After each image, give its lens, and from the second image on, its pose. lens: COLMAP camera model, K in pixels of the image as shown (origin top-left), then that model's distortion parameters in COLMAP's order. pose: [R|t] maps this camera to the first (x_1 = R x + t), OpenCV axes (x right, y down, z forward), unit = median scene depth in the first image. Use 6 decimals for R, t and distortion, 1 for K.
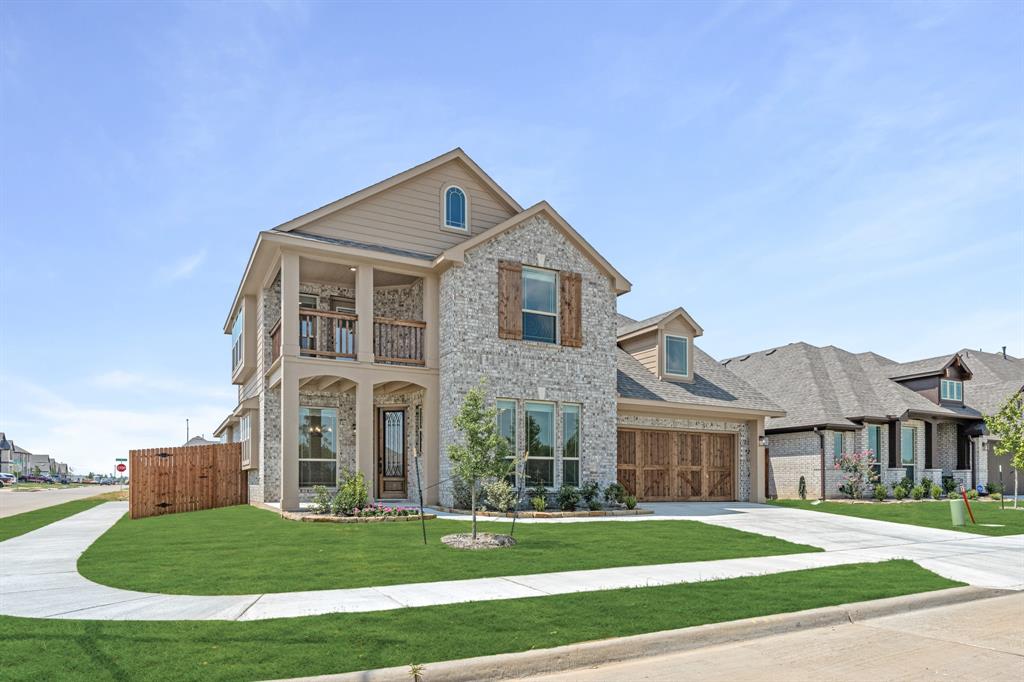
lens RADIAL K [[409.8, 0, 507.4], [0, 409.8, 337.4], [0, 0, 1]] dist [0.000134, 0.000087]
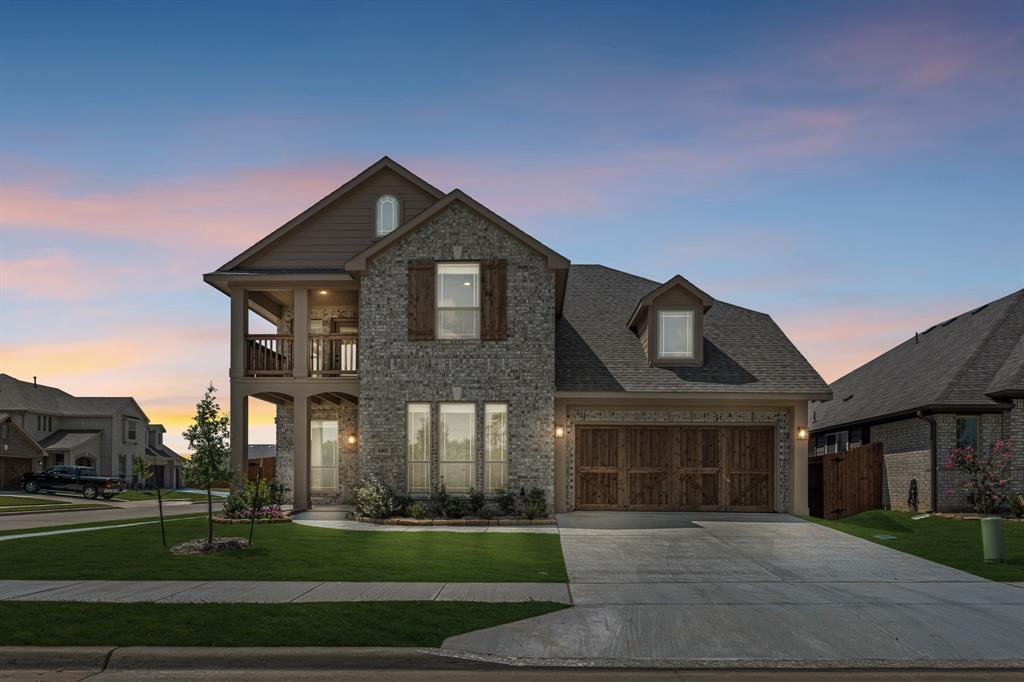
lens RADIAL K [[412.1, 0, 509.4], [0, 412.1, 348.3], [0, 0, 1]] dist [0.000057, 0.000008]
pose [[0.936444, -0.111106, -0.332757, 0.484621], [0.116024, 0.993233, -0.005123, 0.048336], [0.331075, -0.033811, 0.942999, 0.140686]]
